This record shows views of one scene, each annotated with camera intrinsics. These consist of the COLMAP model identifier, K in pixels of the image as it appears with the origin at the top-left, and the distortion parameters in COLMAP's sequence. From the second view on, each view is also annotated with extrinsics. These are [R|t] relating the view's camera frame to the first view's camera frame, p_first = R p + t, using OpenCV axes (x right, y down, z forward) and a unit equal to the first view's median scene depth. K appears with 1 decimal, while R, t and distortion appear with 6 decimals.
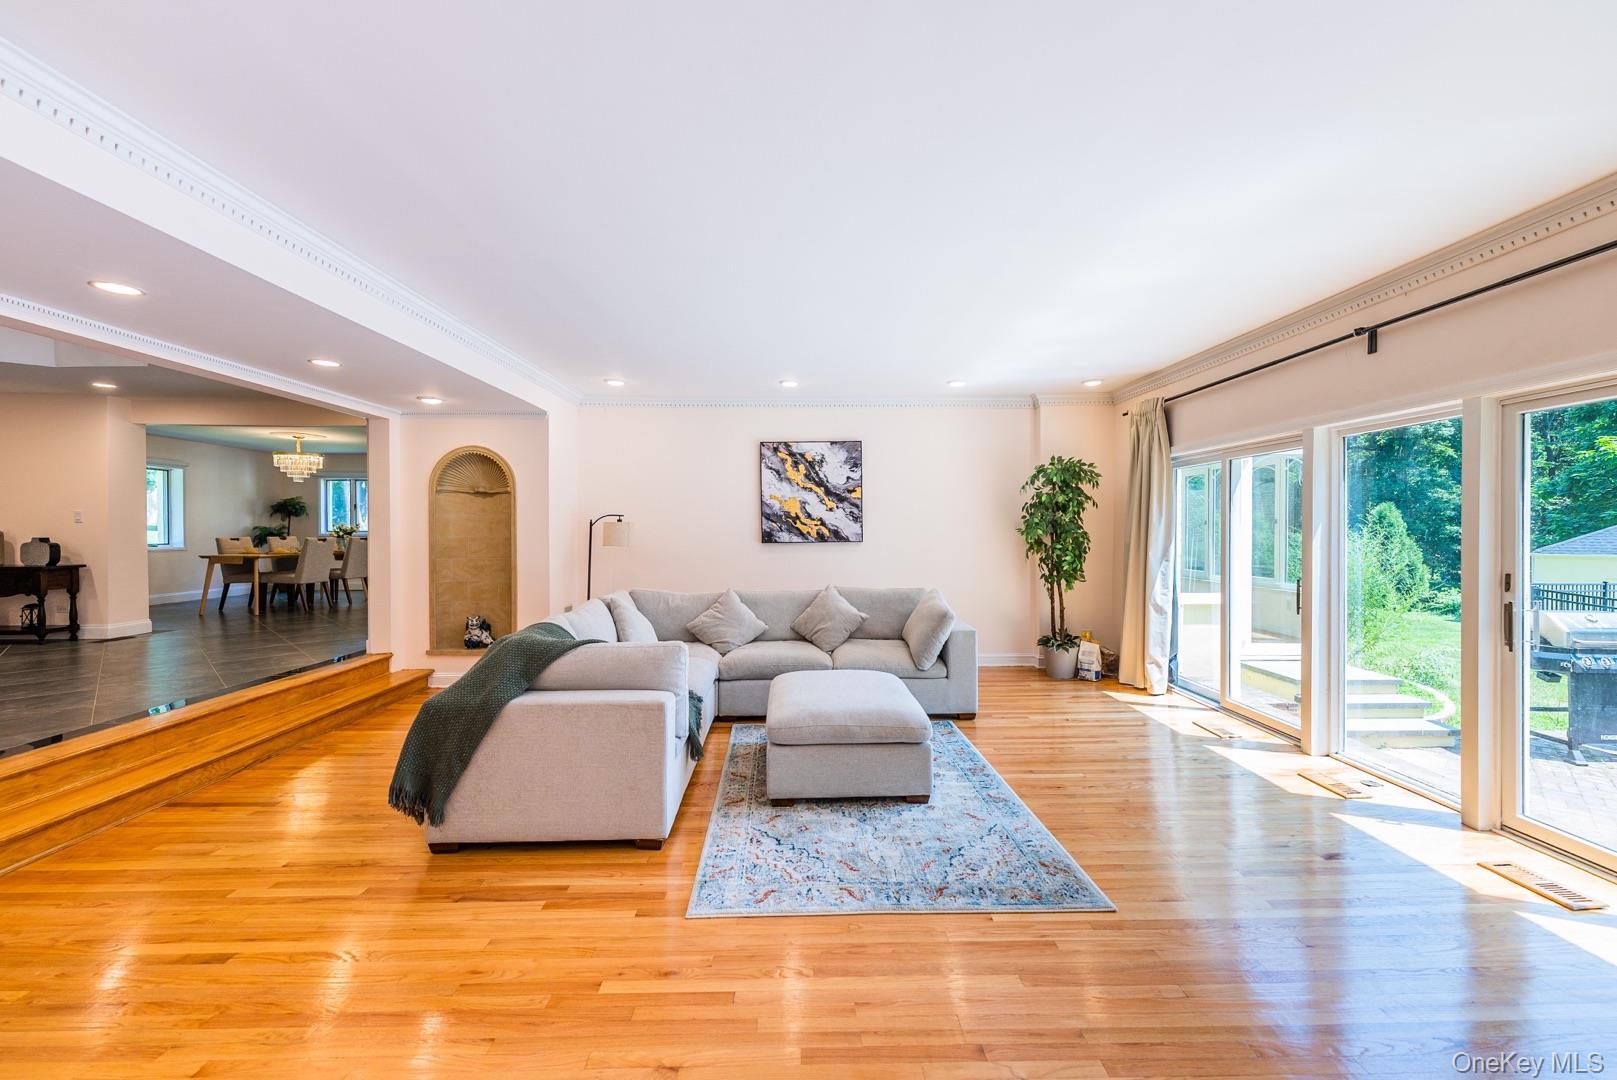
lens RADIAL K [[647.5, 0, 812.1], [0, 647.5, 534.3], [0, 0, 1]] dist [0.001812, -0.000037]
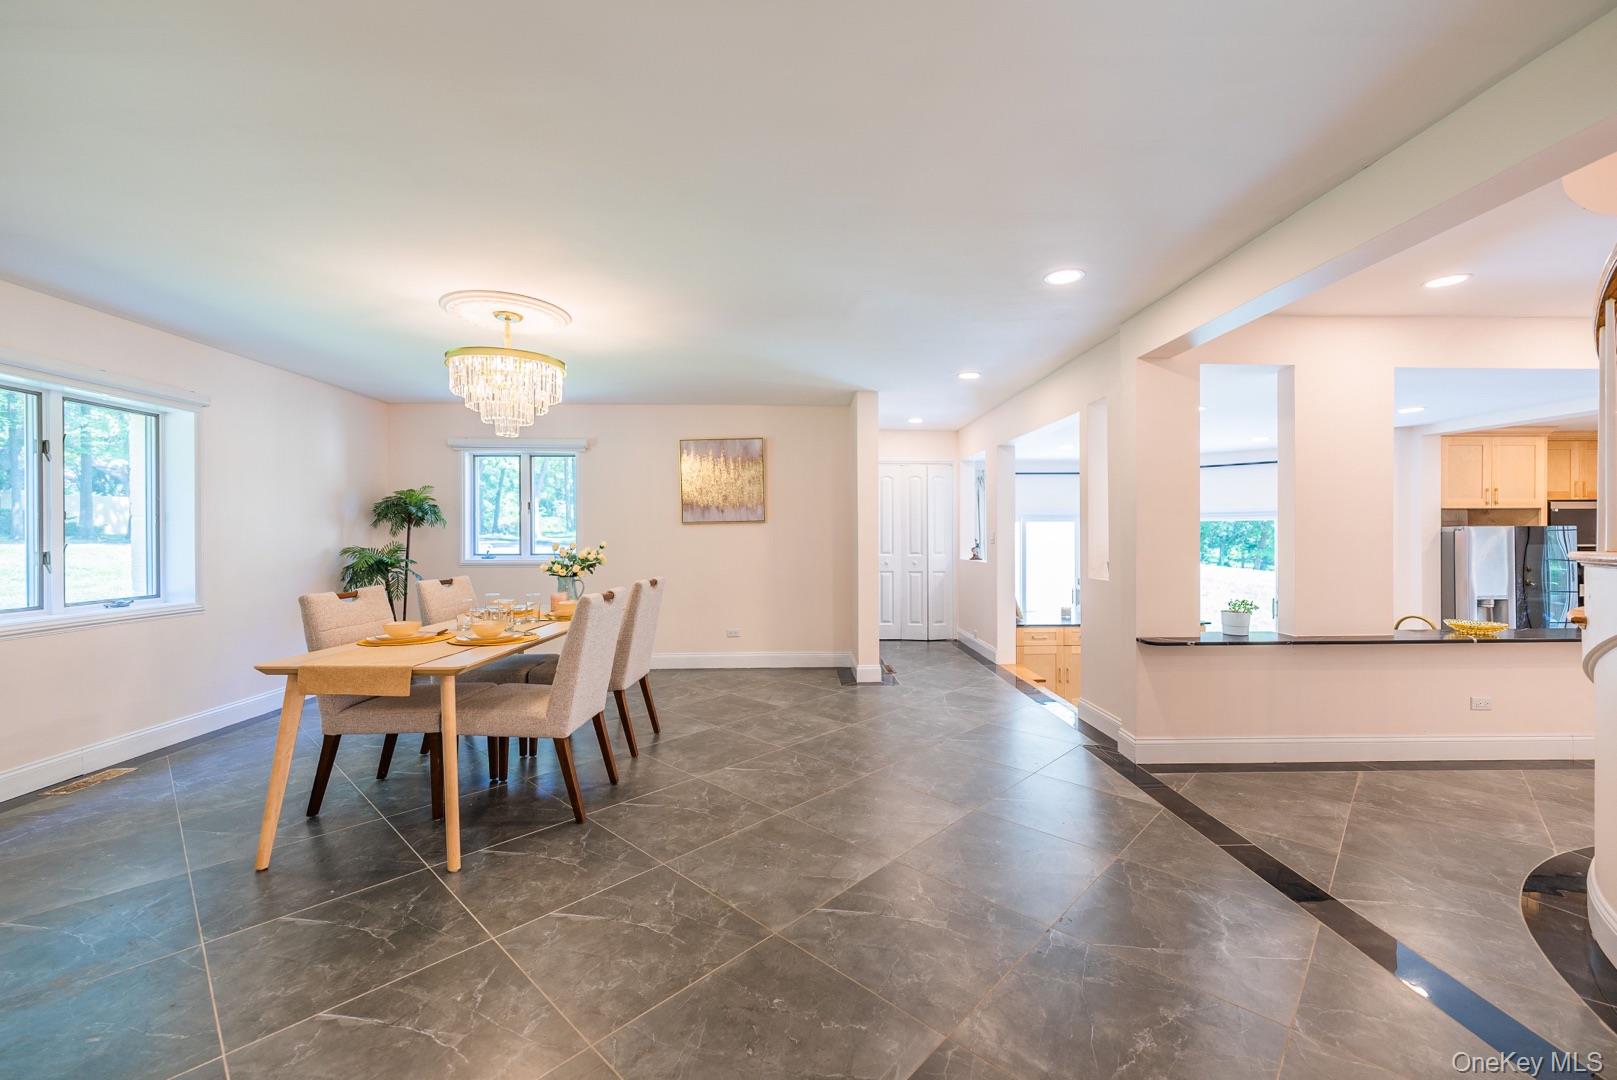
lens RADIAL K [[647.5, 0, 812.1], [0, 647.5, 534.3], [0, 0, 1]] dist [0.001812, -0.000037]
pose [[0.999977, -0.002762, -0.006164, -0.570876], [0.002699, 0.999944, -0.010232, -0.017786], [0.006192, 0.010215, 0.999929, 0.586726]]
